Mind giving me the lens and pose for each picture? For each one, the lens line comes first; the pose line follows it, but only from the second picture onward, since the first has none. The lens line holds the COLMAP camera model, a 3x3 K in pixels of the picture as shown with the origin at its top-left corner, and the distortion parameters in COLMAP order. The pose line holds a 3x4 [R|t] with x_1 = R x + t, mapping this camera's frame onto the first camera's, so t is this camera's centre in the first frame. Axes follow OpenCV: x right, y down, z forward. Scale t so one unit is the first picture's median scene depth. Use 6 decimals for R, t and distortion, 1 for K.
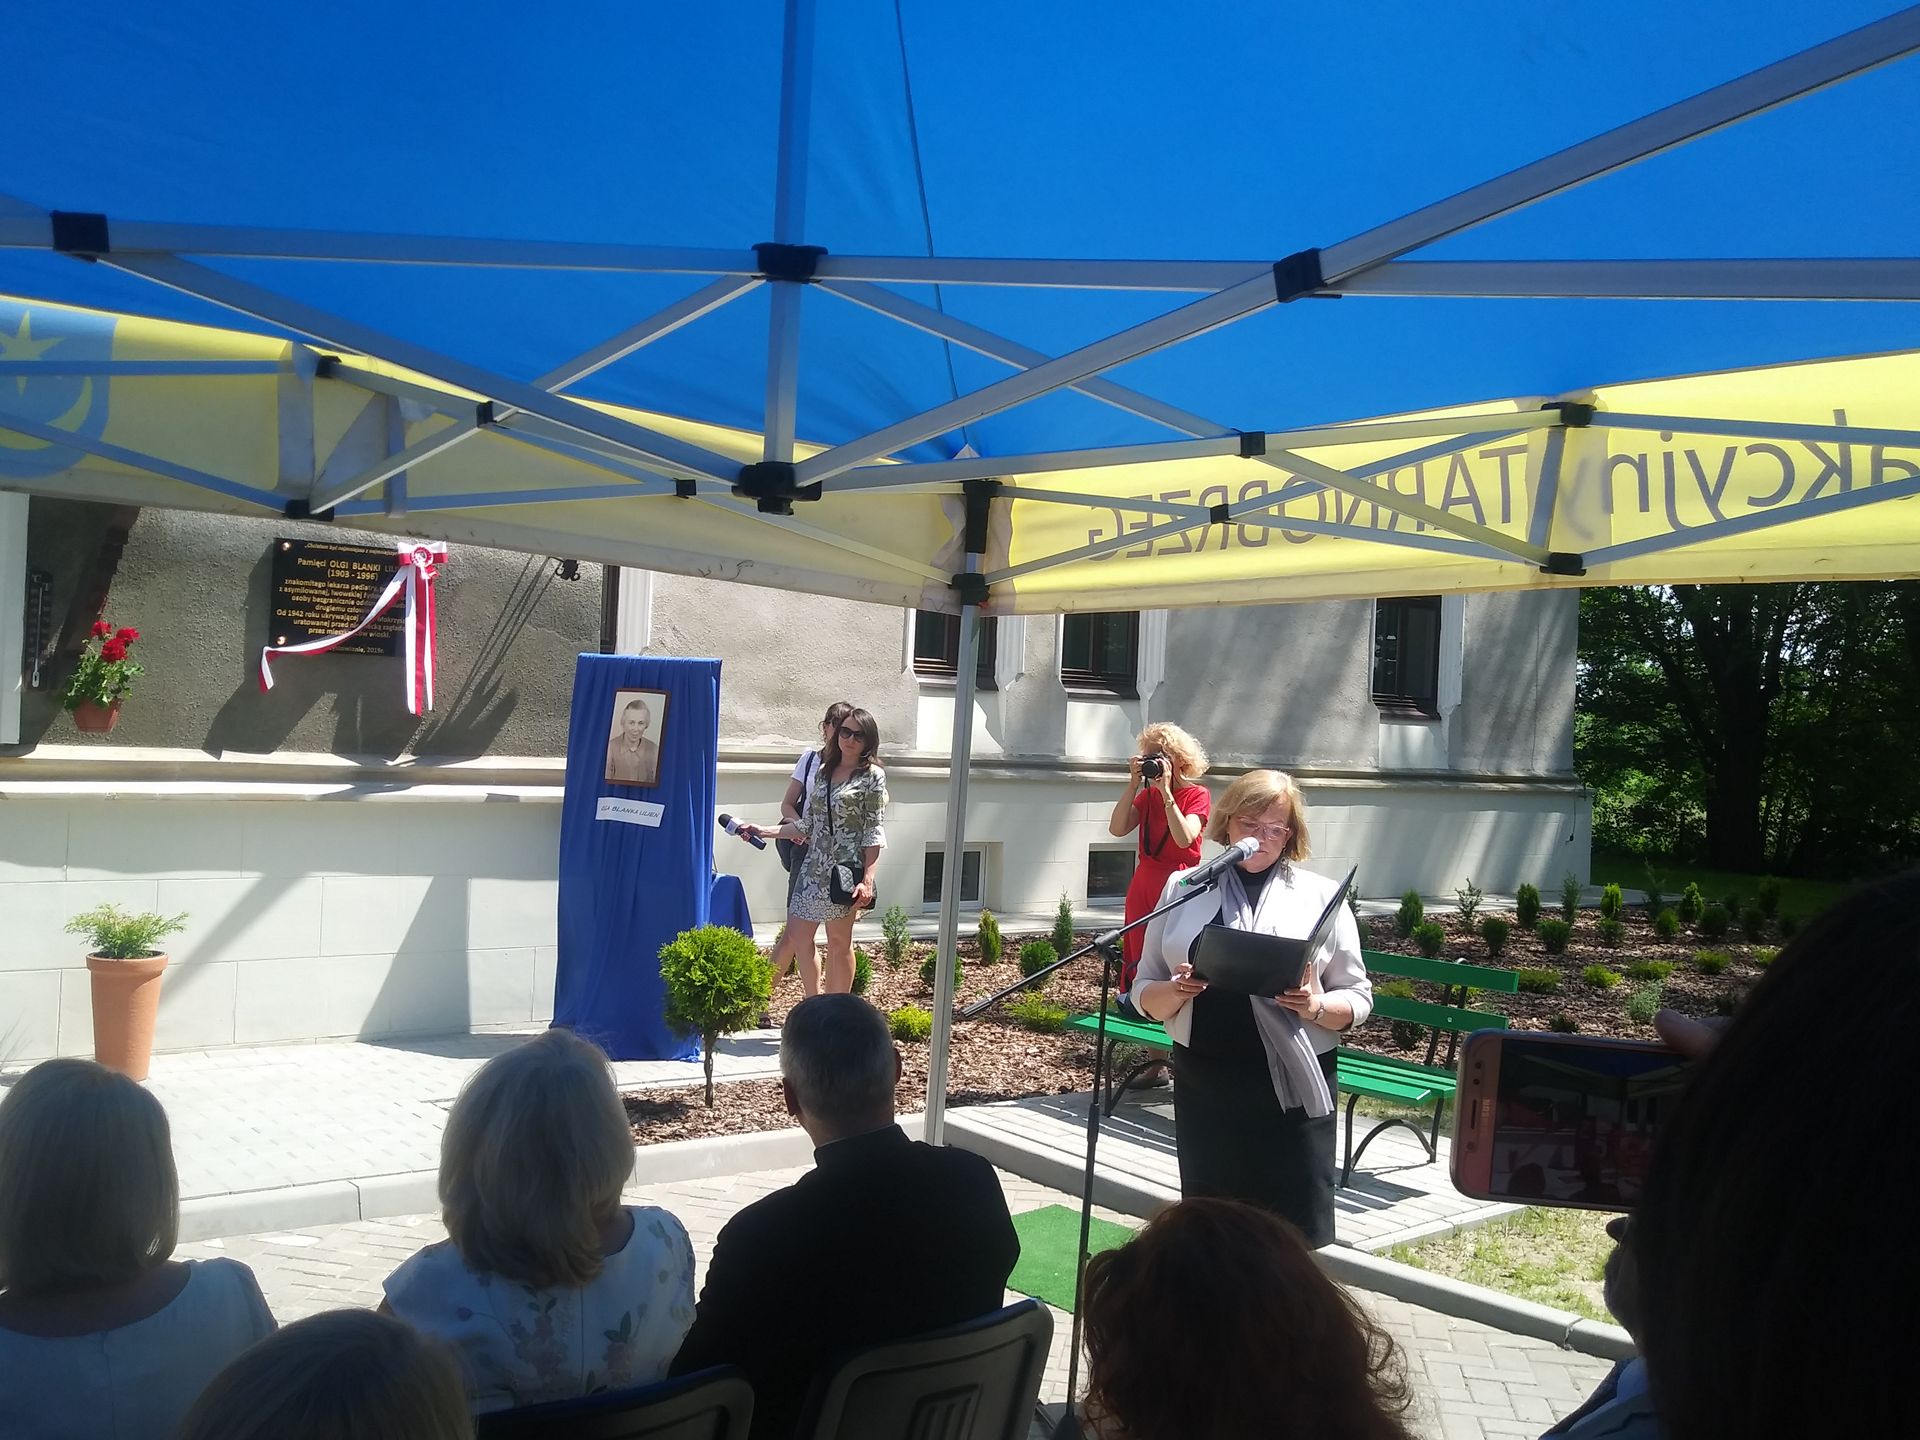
lens RADIAL K [[1811.4, 0, 963.1], [0, 1811.4, 700.5], [0, 0, 1]] dist [0.005042, 0.001618]
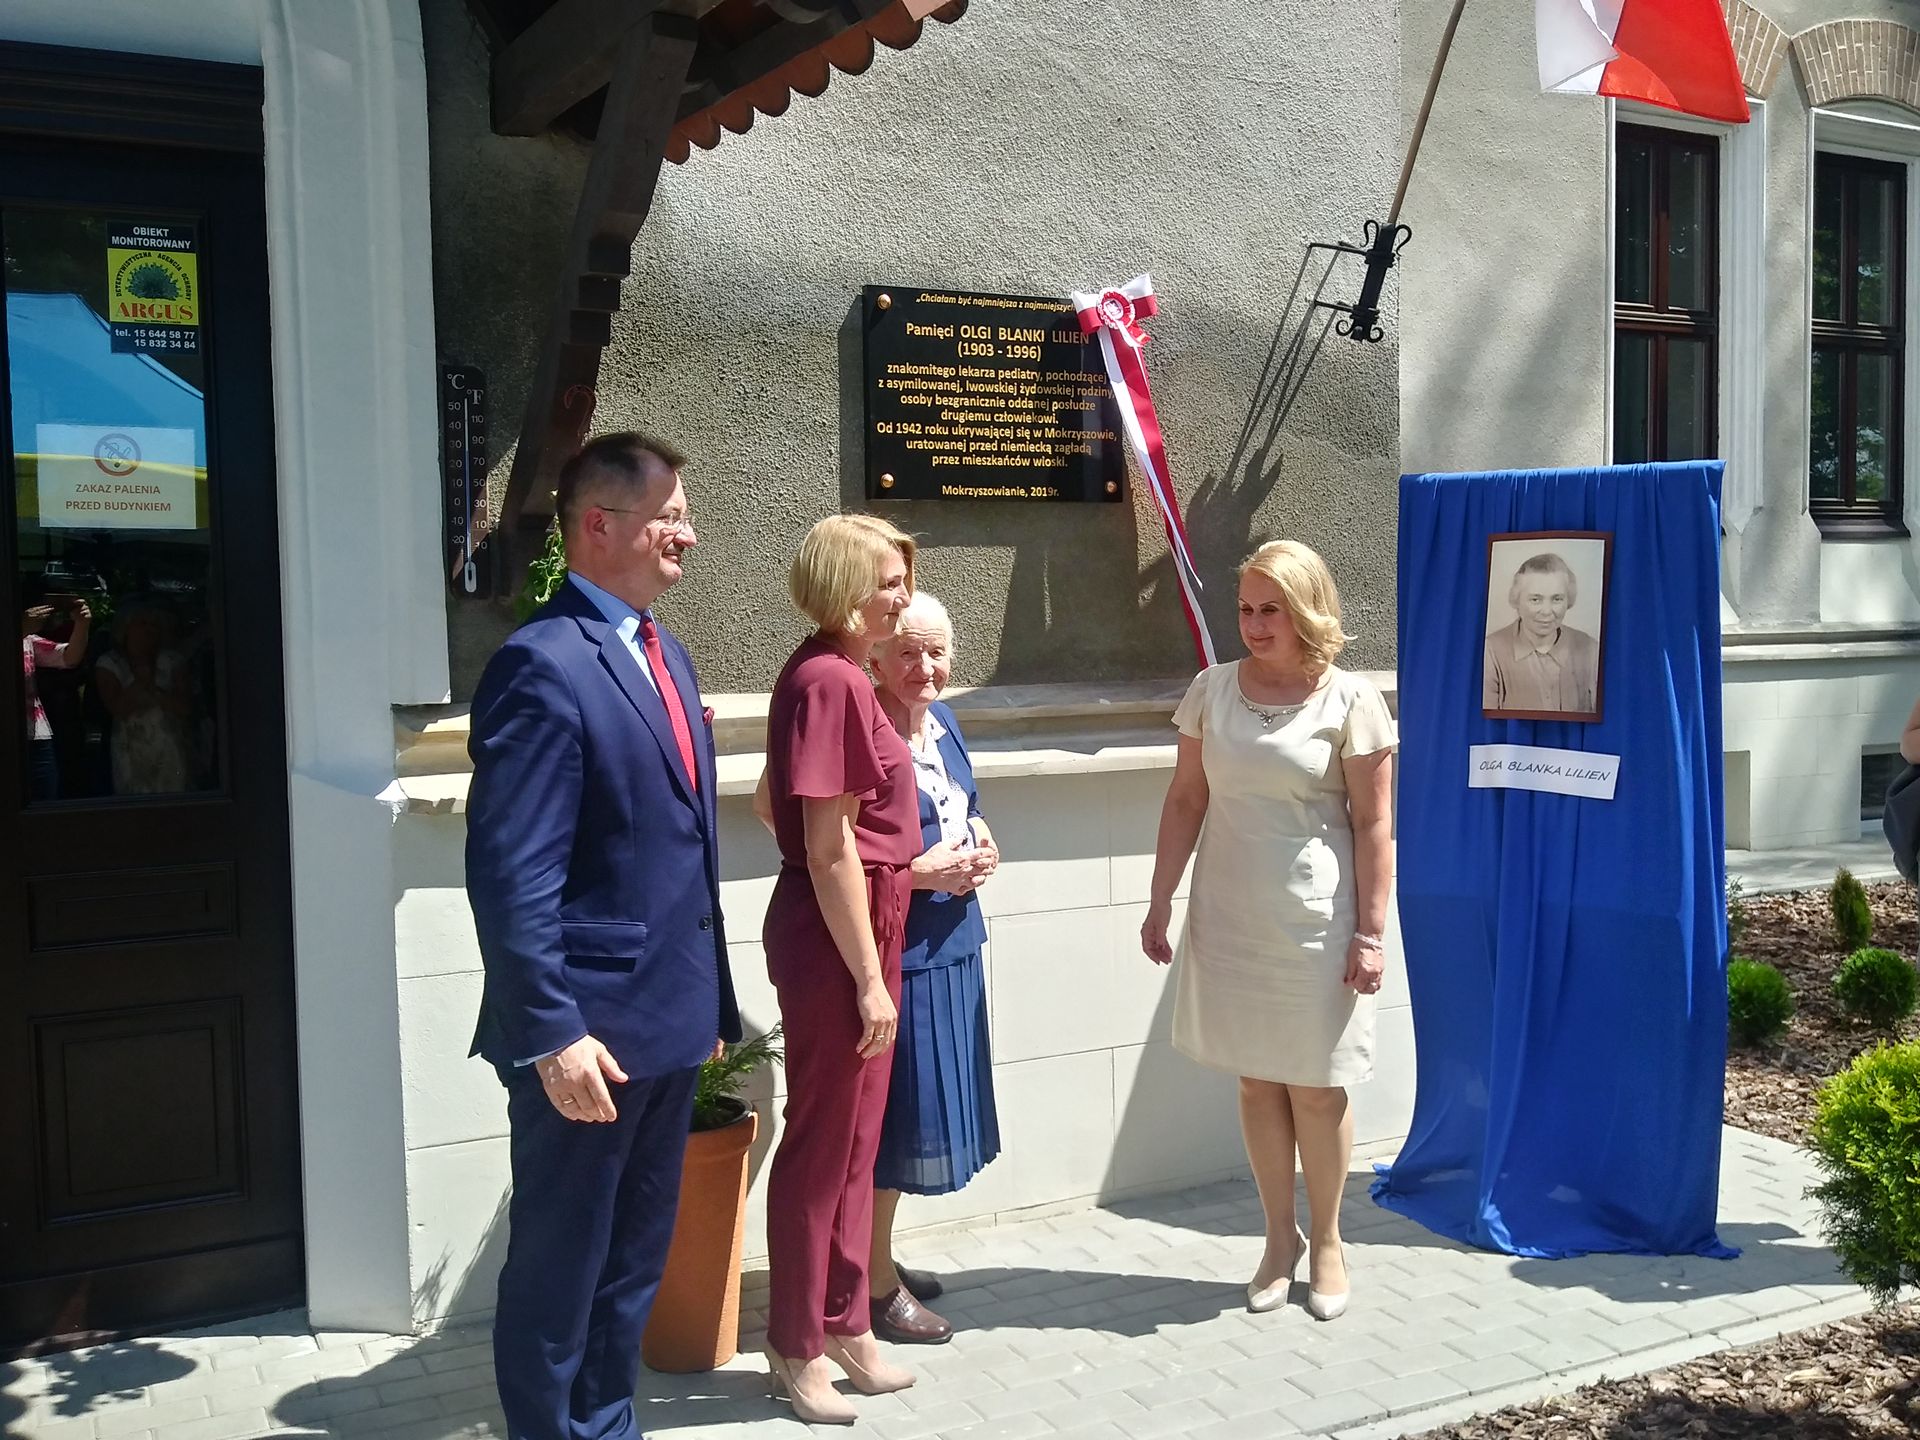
lens RADIAL K [[1753.2, 0, 939.0], [0, 1753.2, 710.2], [0, 0, 1]] dist [0.020548, 0.000341]
pose [[0.975838, -0.043716, -0.214079, -0.246850], [0.059122, 0.996060, 0.066097, 0.000784], [0.210346, -0.077157, 0.974577, 0.481902]]
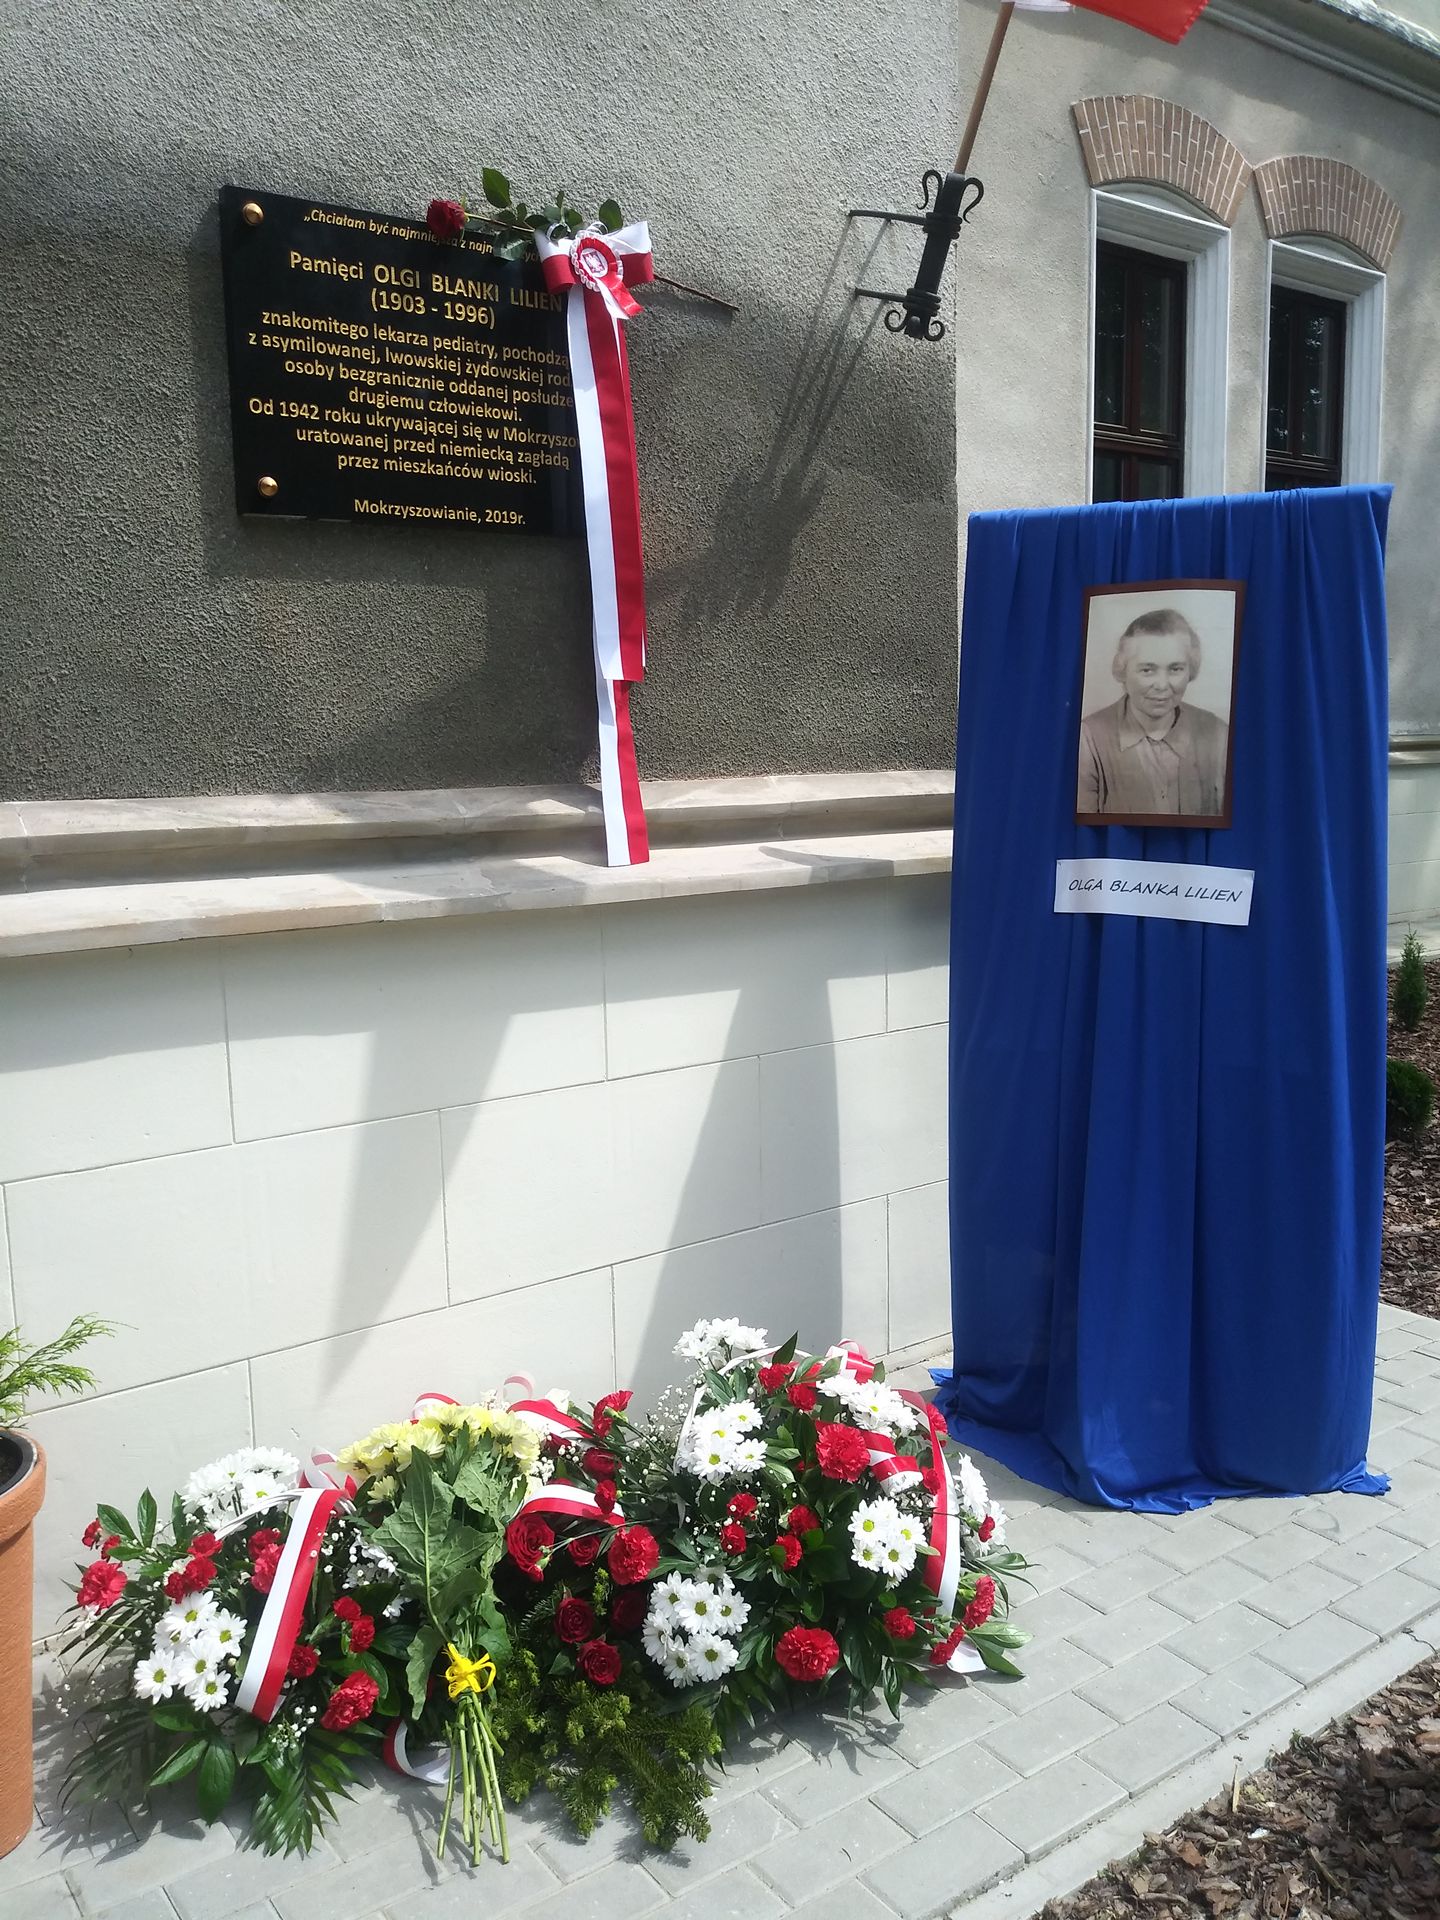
lens RADIAL K [[1525.1, 0, 740.5], [0, 1525.1, 952.3], [0, 0, 1]] dist [0.004084, -0.010924]
pose [[0.997760, -0.052771, -0.041124, -0.266103], [0.058593, 0.985953, 0.156410, 0.016246], [0.032293, -0.158469, 0.986836, 0.666002]]
